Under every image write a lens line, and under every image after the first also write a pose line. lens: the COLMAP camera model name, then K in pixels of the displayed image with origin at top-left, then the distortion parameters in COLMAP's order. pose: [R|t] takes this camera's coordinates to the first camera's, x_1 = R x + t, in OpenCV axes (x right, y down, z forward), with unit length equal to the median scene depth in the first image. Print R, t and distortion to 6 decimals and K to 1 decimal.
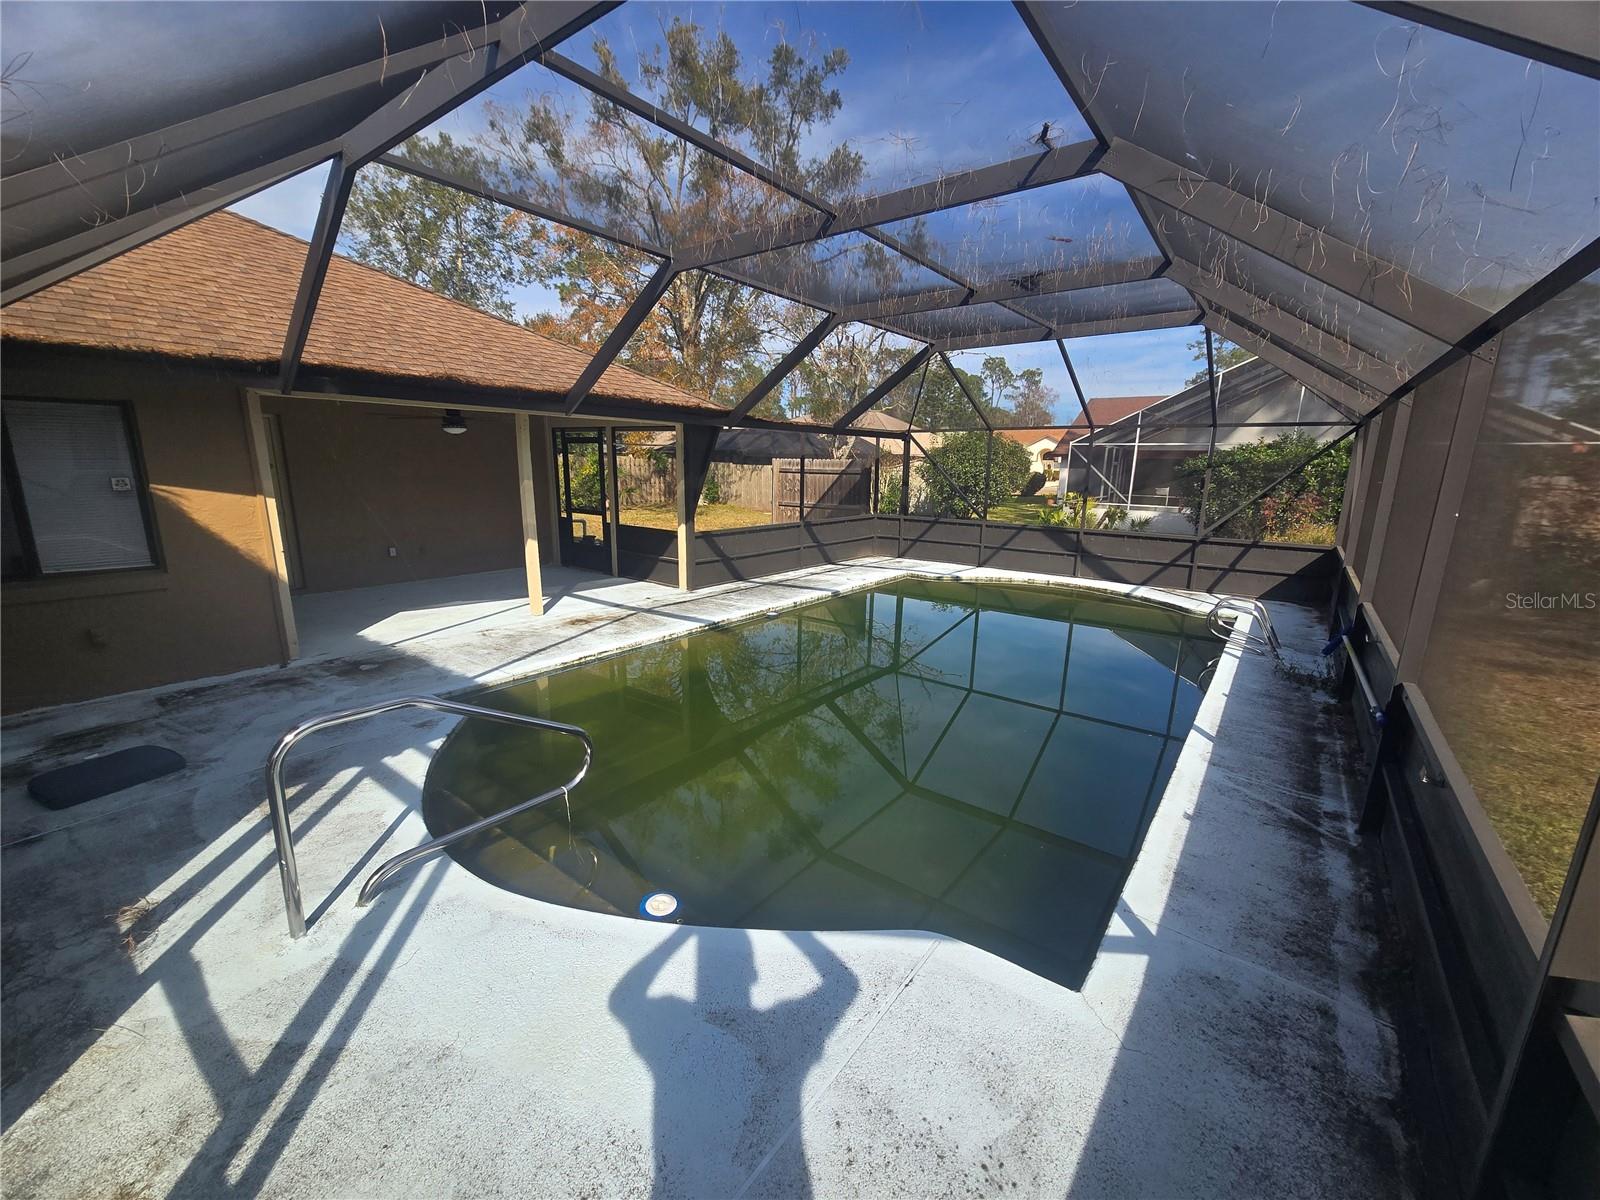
lens RADIAL K [[653.1, 0, 796.2], [0, 653.1, 607.0], [0, 0, 1]] dist [0.001217, 0.000249]
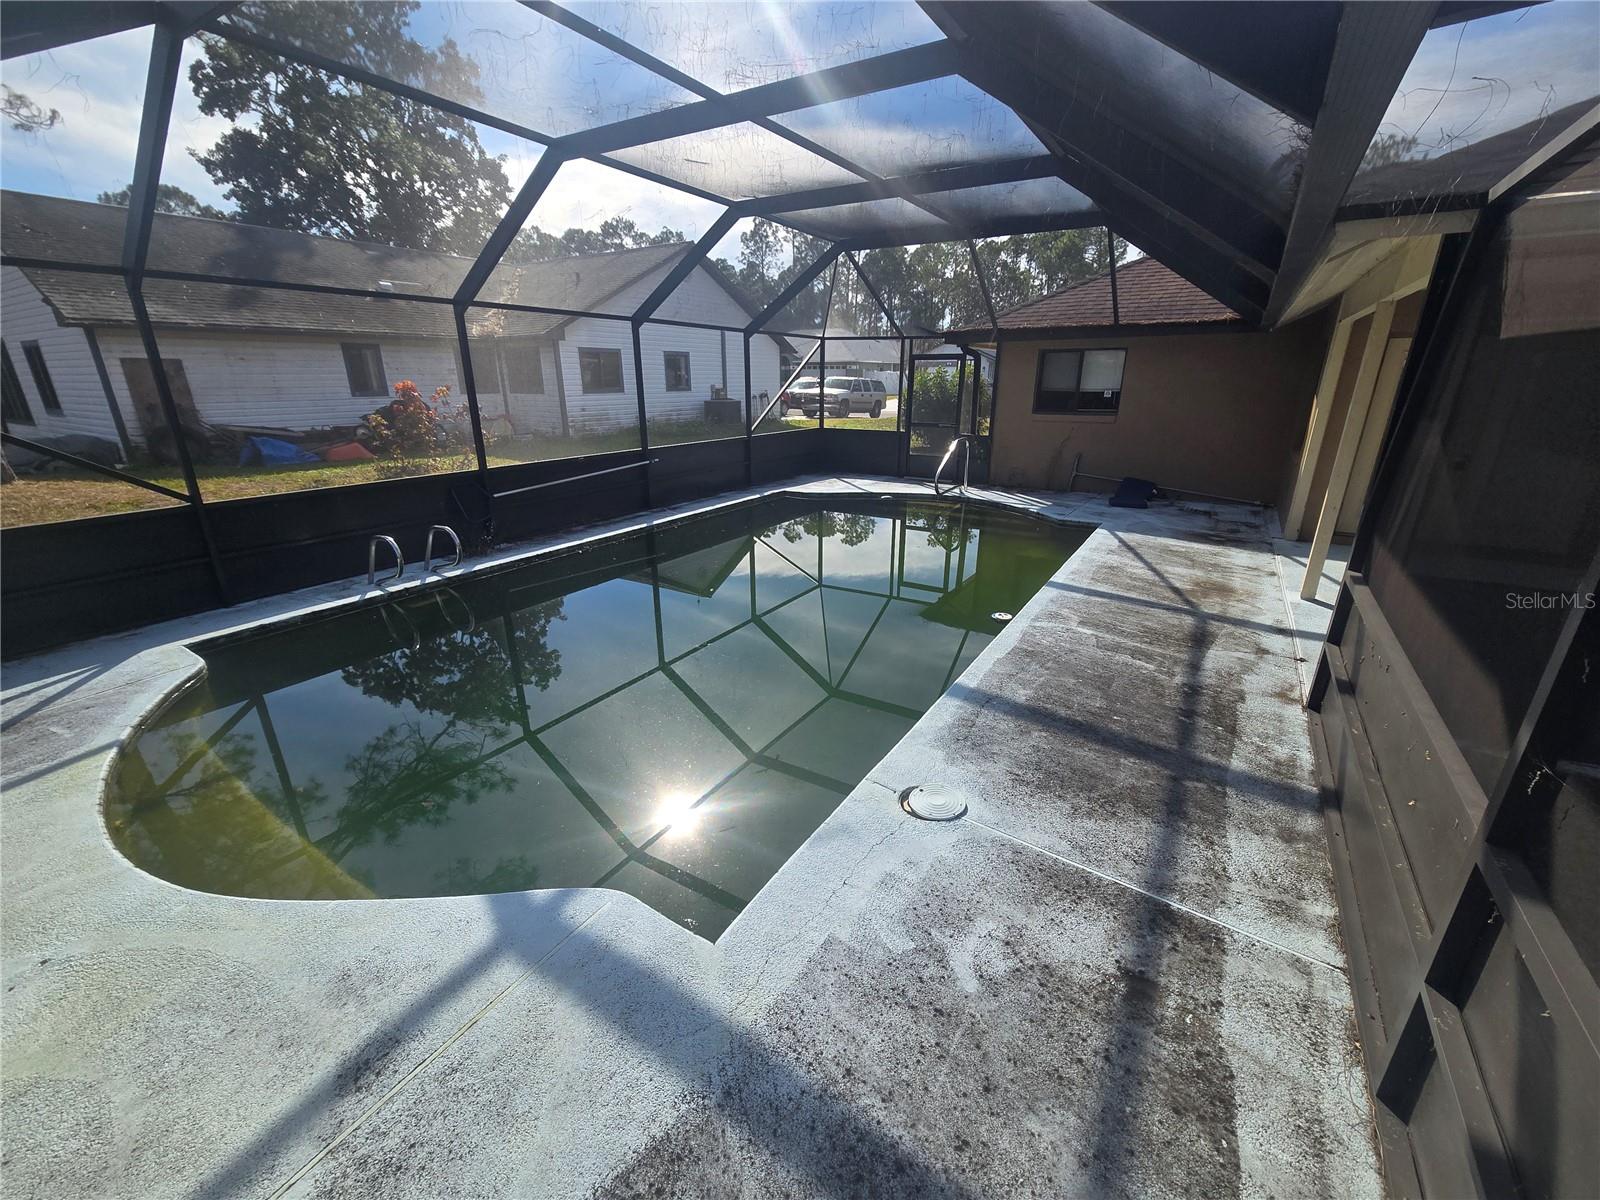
lens RADIAL K [[653.1, 0, 800.9], [0, 653.1, 607.0], [0, 0, 1]] dist [0.001217, 0.000249]
pose [[-0.996820, 0.017365, -0.077769, 0.223913], [-0.026213, 0.850193, 0.525818, -0.350103], [0.075249, 0.526184, -0.847035, 1.599451]]
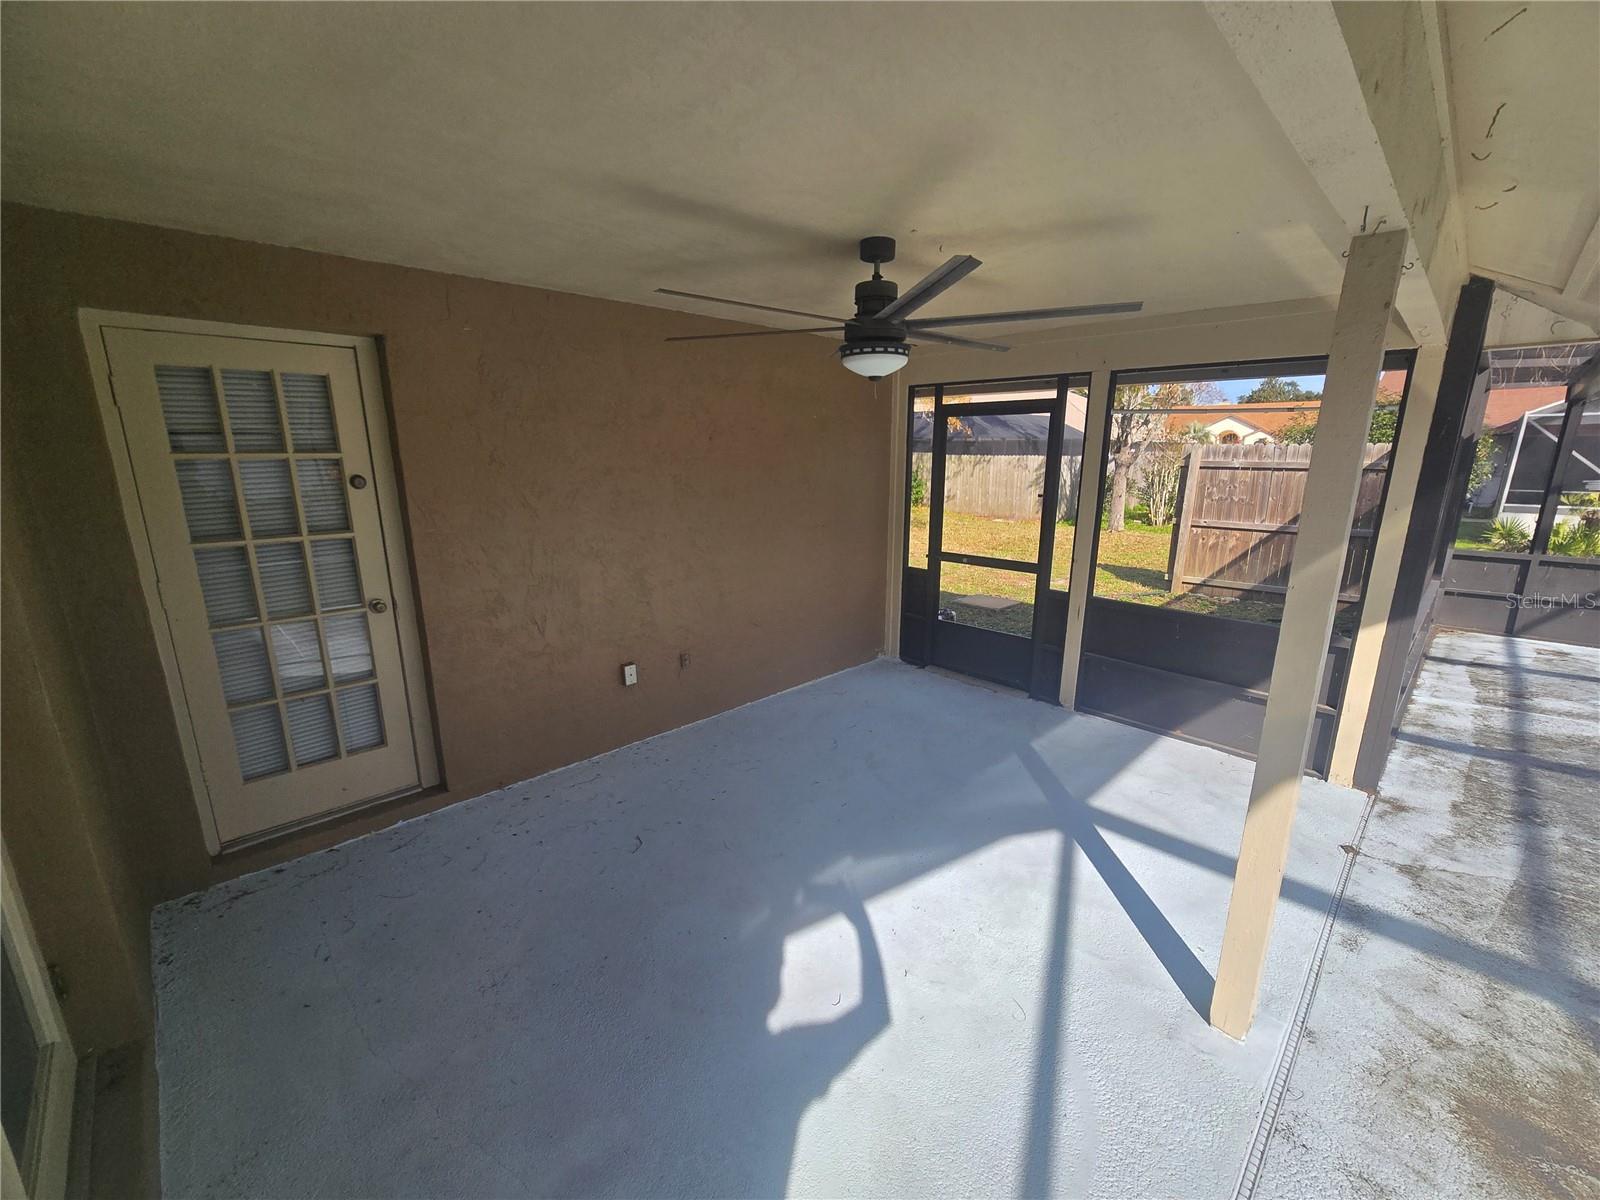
lens RADIAL K [[653.1, 0, 798.7], [0, 653.1, 605.8], [0, 0, 1]] dist [0.001217, 0.000249]
pose [[0.988287, 0.019075, -0.151411, -0.538414], [-0.017415, 0.999773, 0.012283, -0.165643], [0.151611, -0.009503, 0.988395, 0.719374]]
